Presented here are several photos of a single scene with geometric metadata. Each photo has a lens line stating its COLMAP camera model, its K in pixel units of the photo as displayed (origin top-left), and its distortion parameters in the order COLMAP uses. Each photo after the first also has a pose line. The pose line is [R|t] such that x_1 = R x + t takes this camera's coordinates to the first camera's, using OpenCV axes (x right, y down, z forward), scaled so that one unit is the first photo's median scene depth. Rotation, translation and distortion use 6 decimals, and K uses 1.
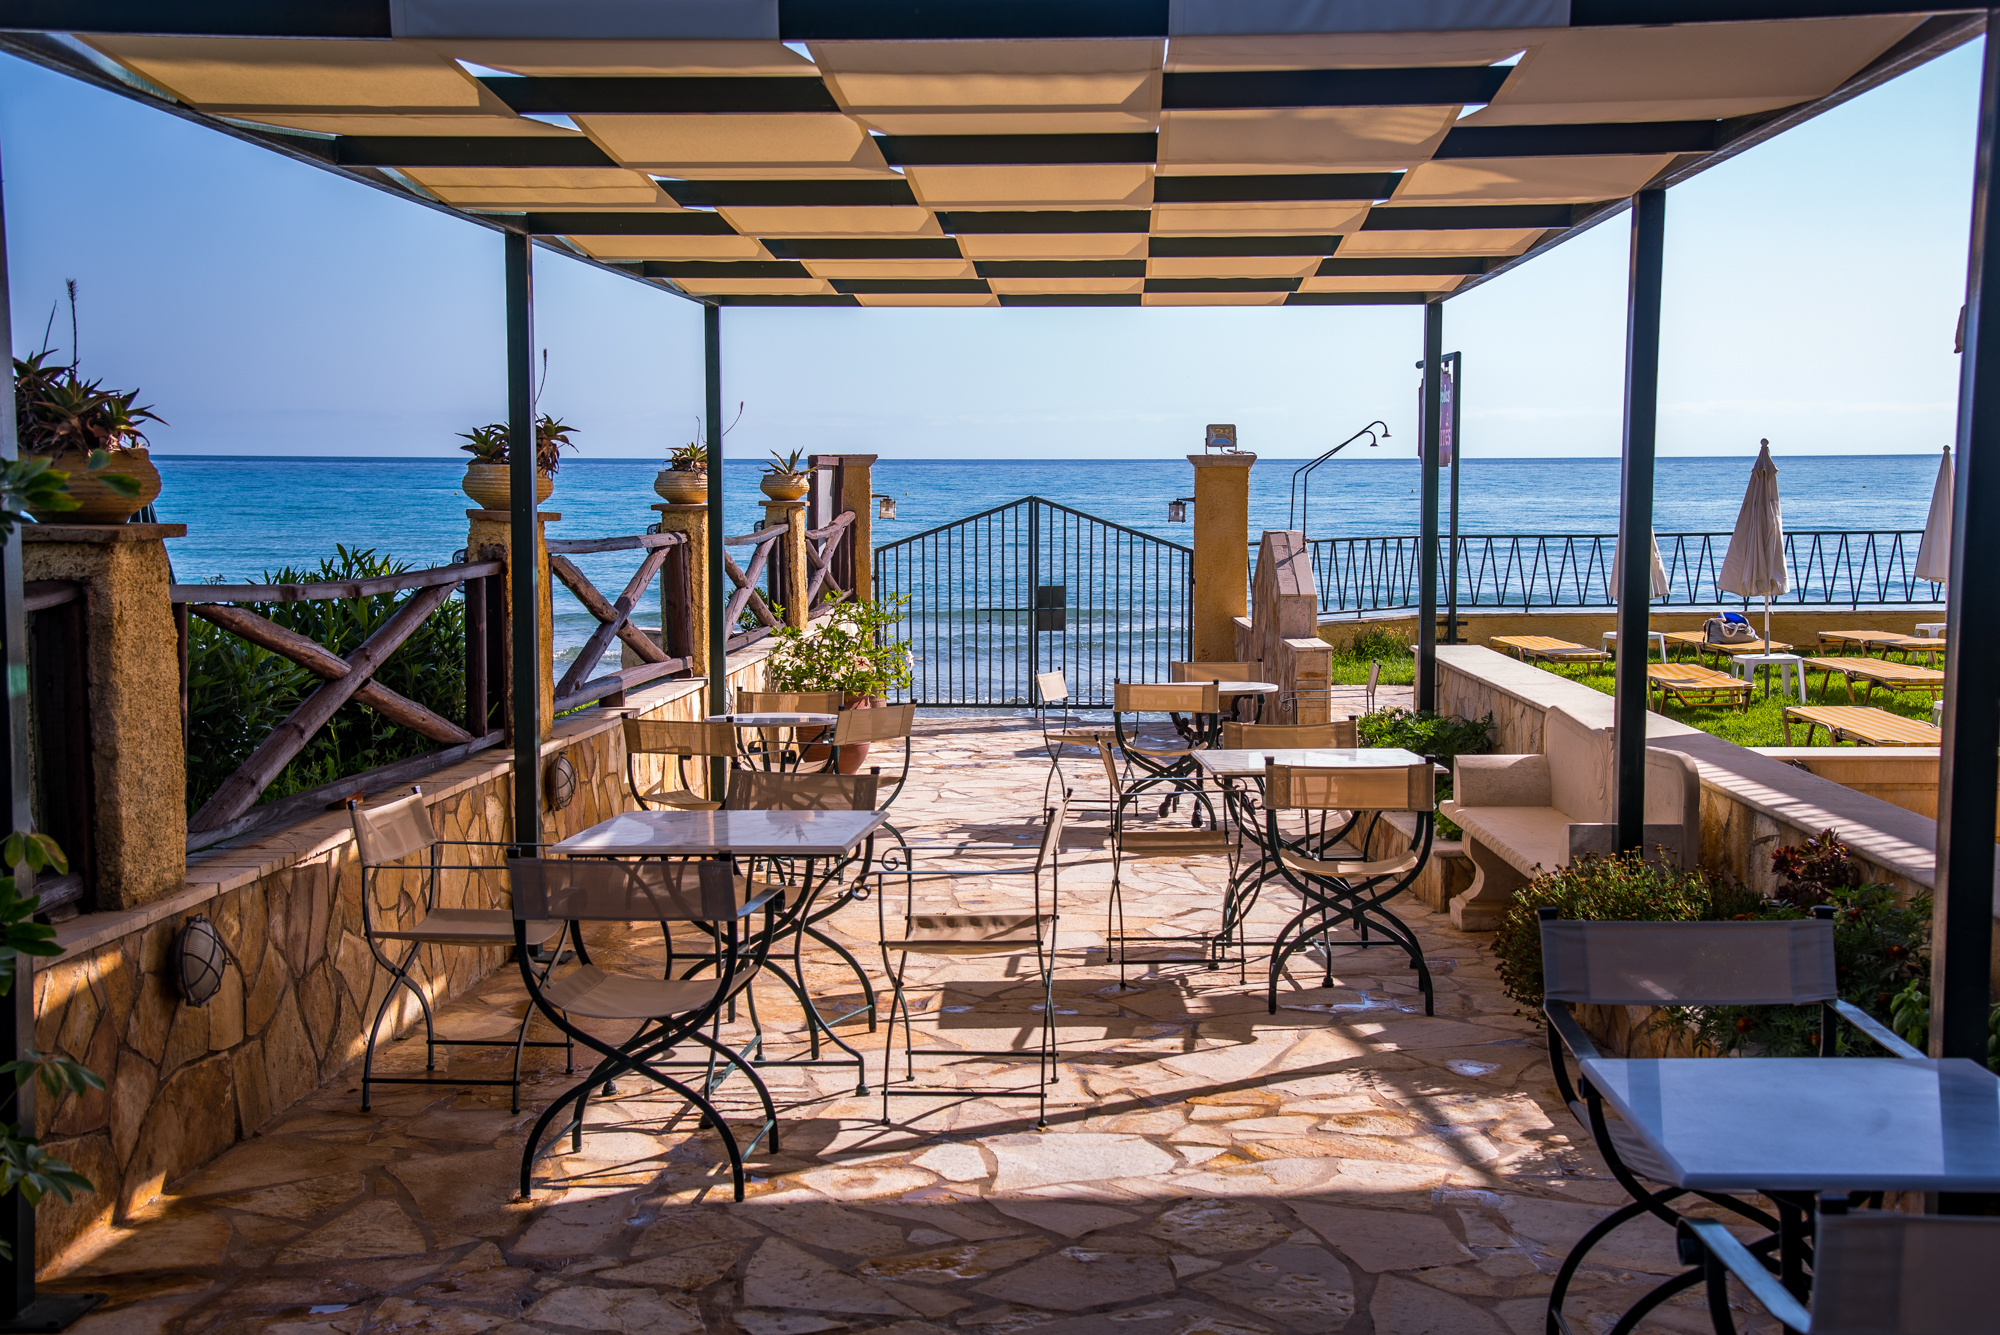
lens RADIAL K [[2315.2, 0, 1000.0], [0, 2315.2, 667.5], [0, 0, 1]] dist [0.172501, 0.014386]
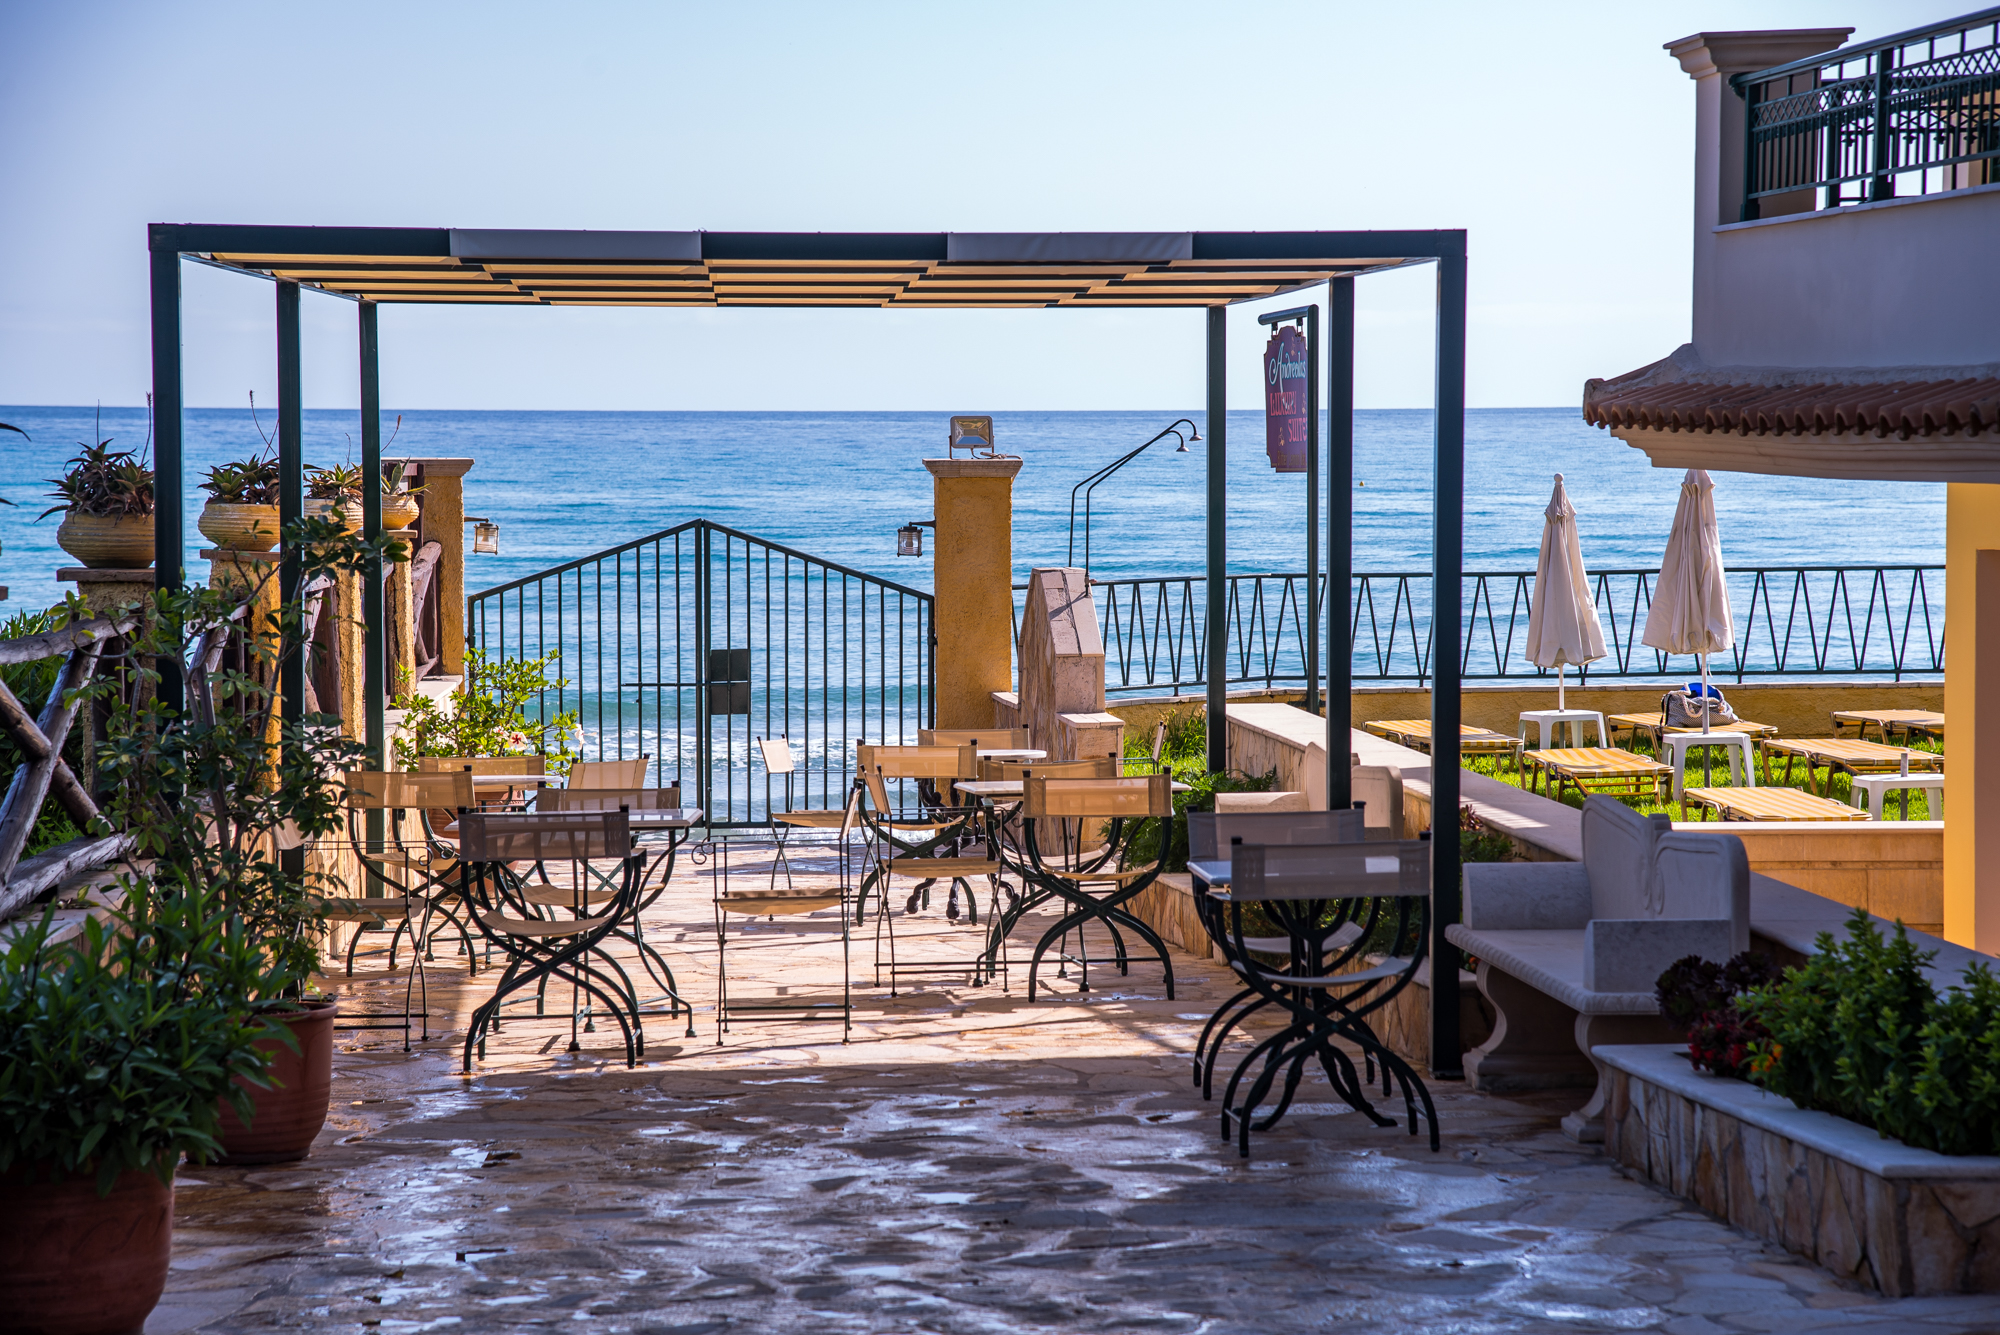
lens RADIAL K [[5364.5, 0, 995.9], [0, 5364.5, 704.4], [0, 0, 1]] dist [0.770881, 1.309275]
pose [[0.994852, -0.008285, 0.100997, -0.068868], [0.011692, 0.999381, -0.033184, 0.039874], [-0.100660, 0.034194, 0.994333, -0.677907]]
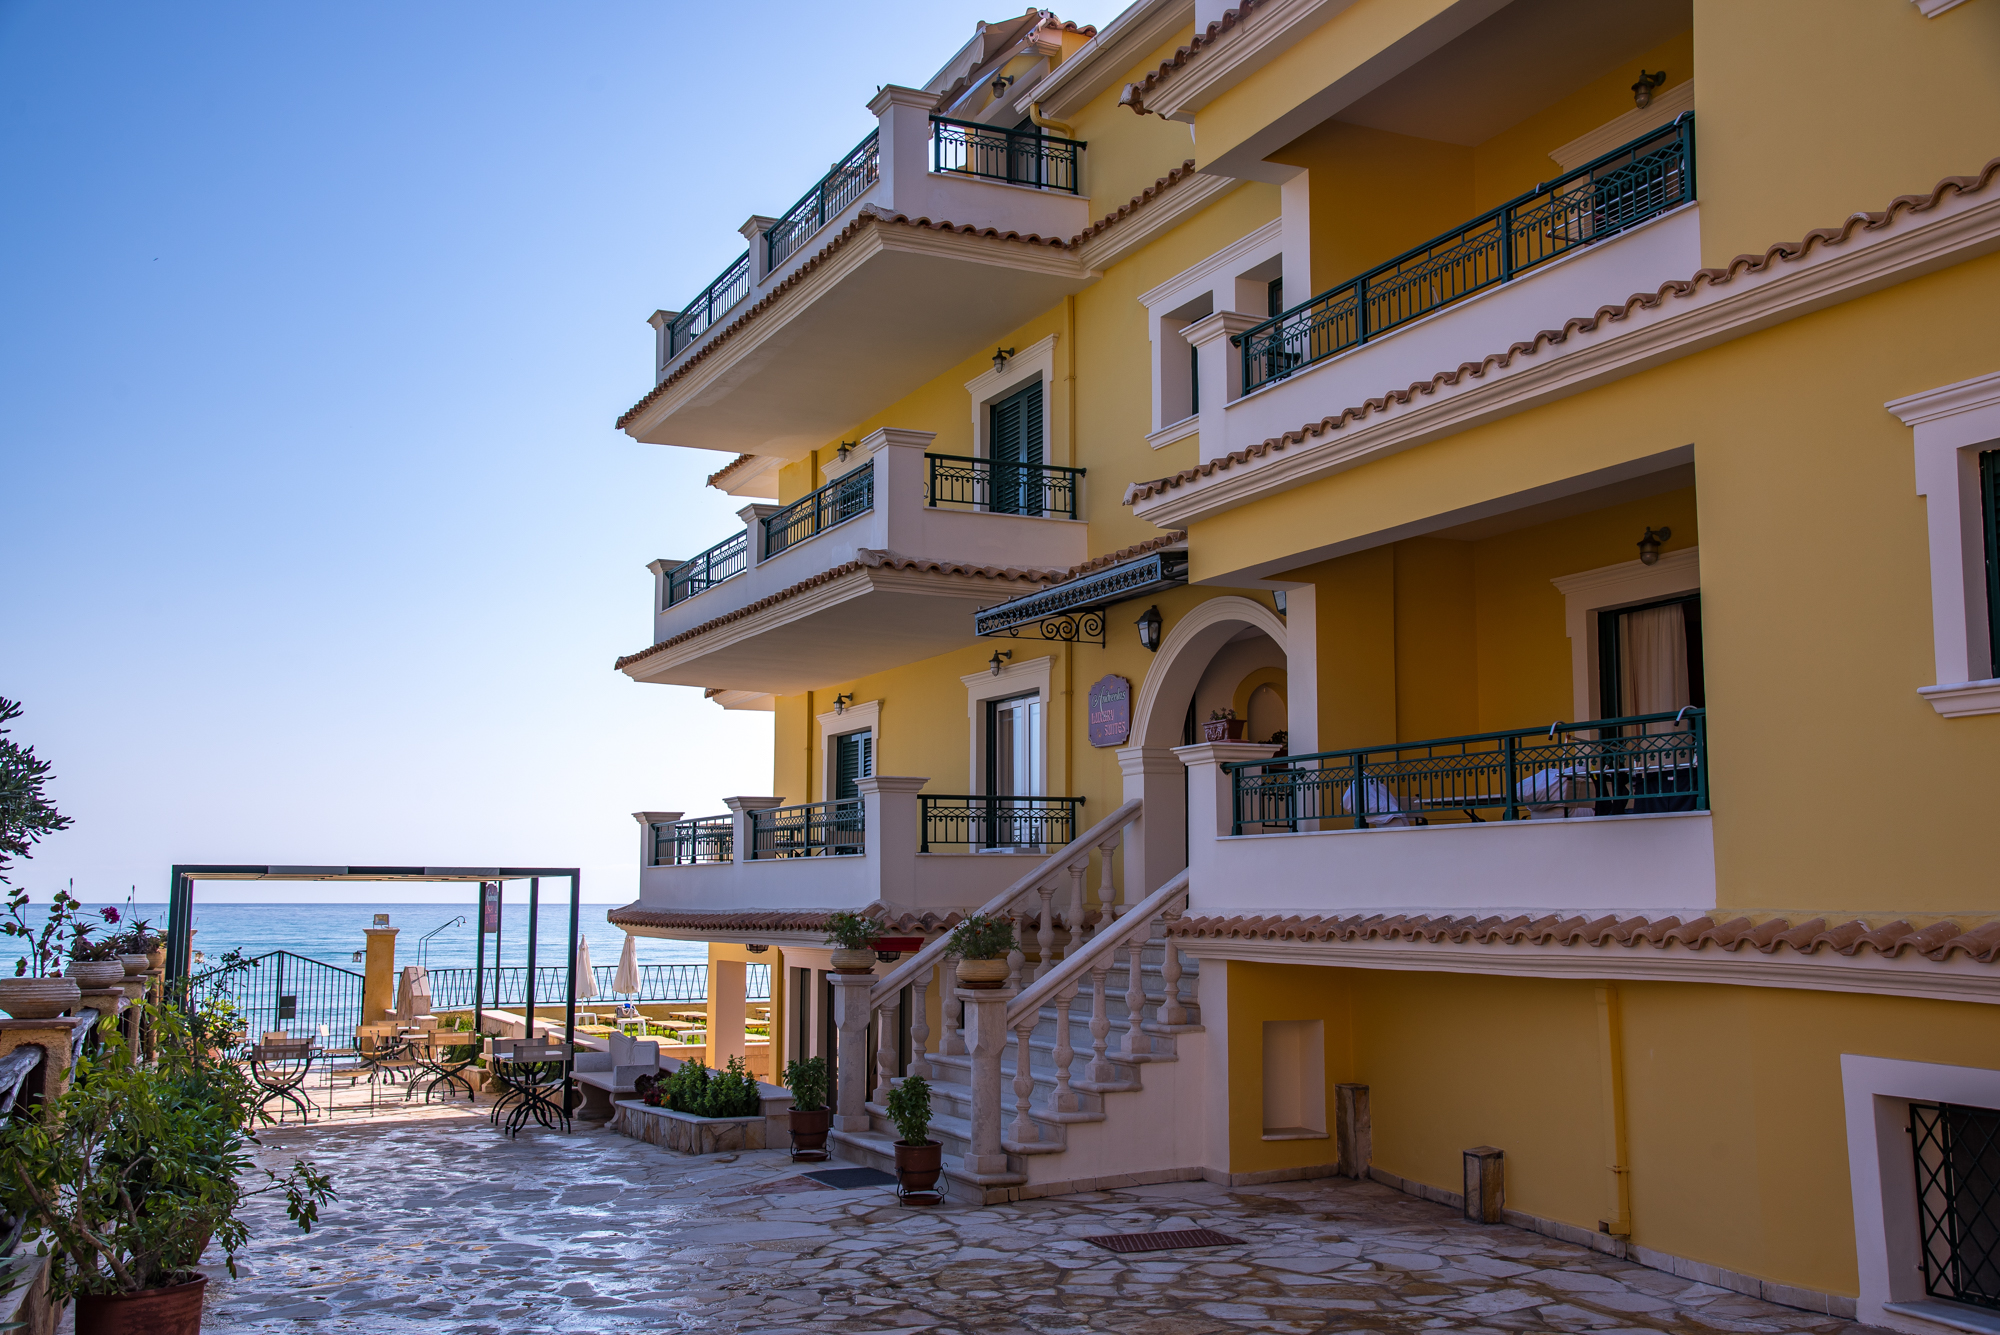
lens RADIAL K [[1956.5, 0, 1000.0], [0, 1956.5, 667.5], [0, 0, 1]] dist [0.050149, 0.014287]
pose [[0.911557, 0.053684, 0.407655, -0.142825], [0.031854, 0.979240, -0.200185, 0.053024], [-0.409939, 0.195465, 0.890923, -0.915018]]
